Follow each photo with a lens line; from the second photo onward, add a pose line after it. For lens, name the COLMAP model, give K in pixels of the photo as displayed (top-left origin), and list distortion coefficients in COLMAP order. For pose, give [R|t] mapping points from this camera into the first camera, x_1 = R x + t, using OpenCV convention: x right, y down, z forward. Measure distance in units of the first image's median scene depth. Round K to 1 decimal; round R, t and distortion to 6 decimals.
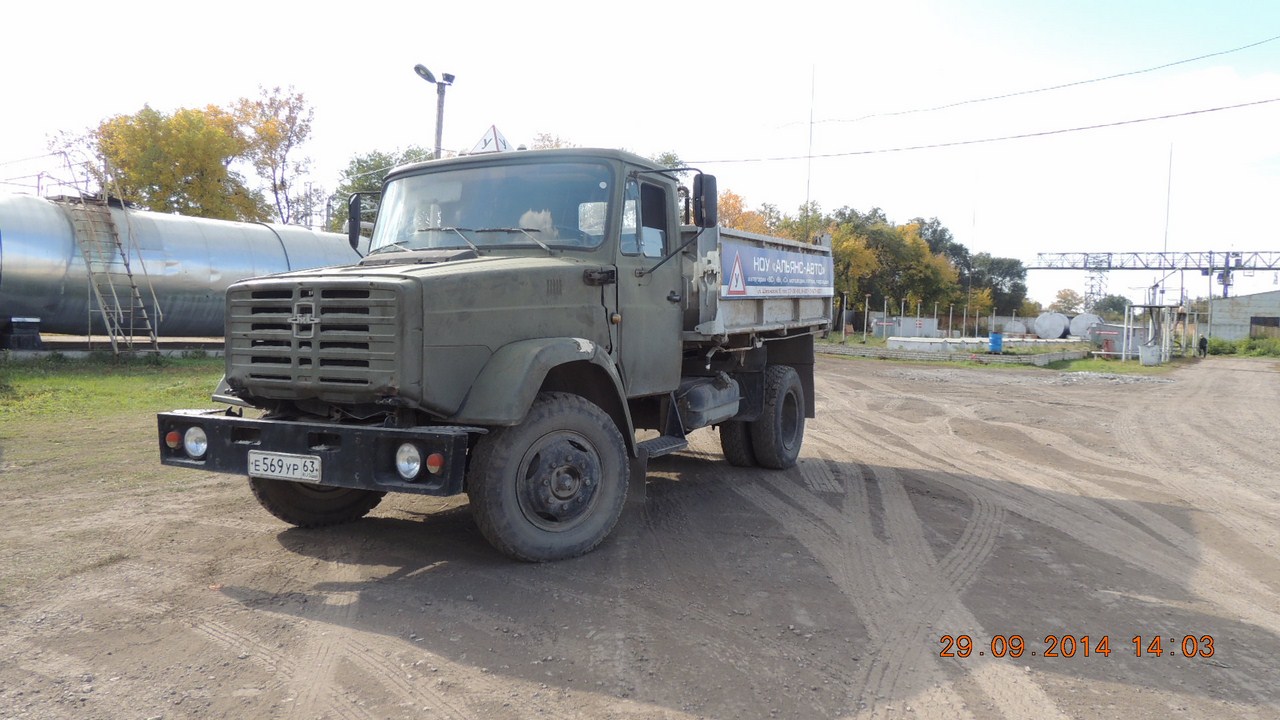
lens RADIAL K [[925.9, 0, 640.0], [0, 925.9, 360.0], [0, 0, 1]] dist [-0.011044, -0.006659]
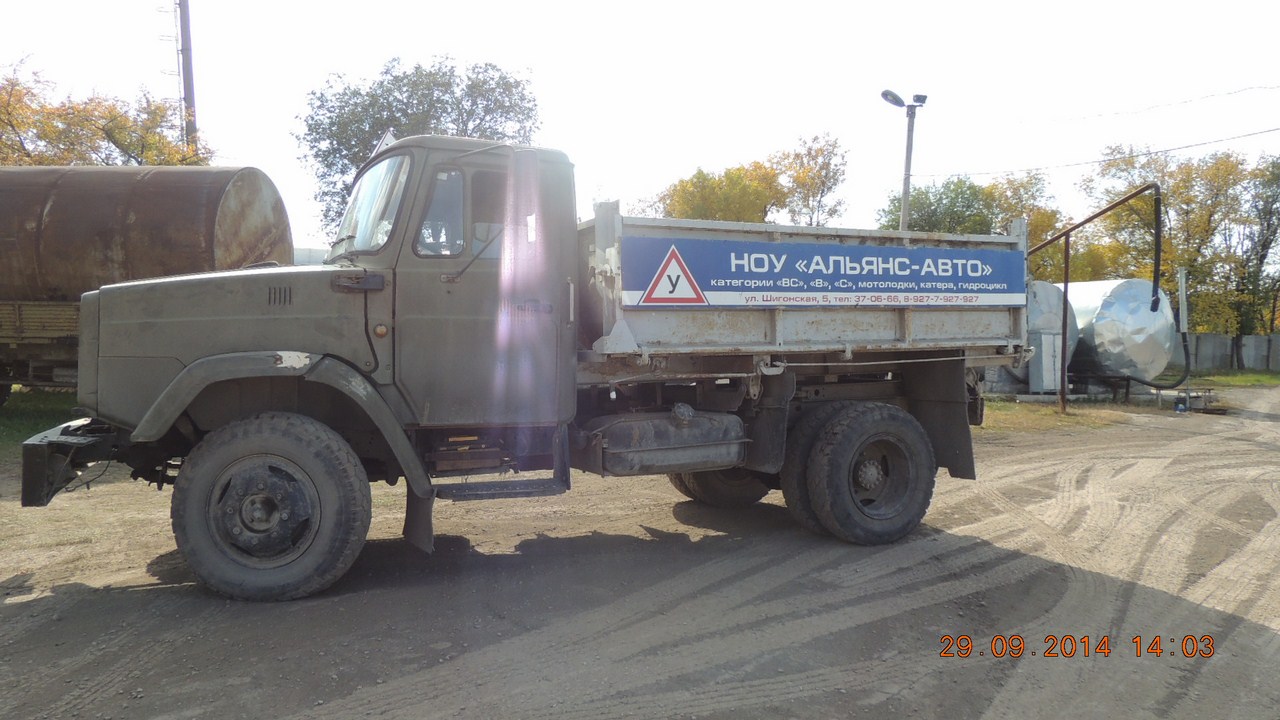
lens RADIAL K [[925.9, 0, 640.0], [0, 925.9, 360.0], [0, 0, 1]] dist [-0.011044, -0.006659]
pose [[0.788363, -0.000646, -0.615210, 0.502377], [-0.027843, 0.998937, -0.036729, 0.005232], [0.614580, 0.046085, 0.787507, 0.347553]]
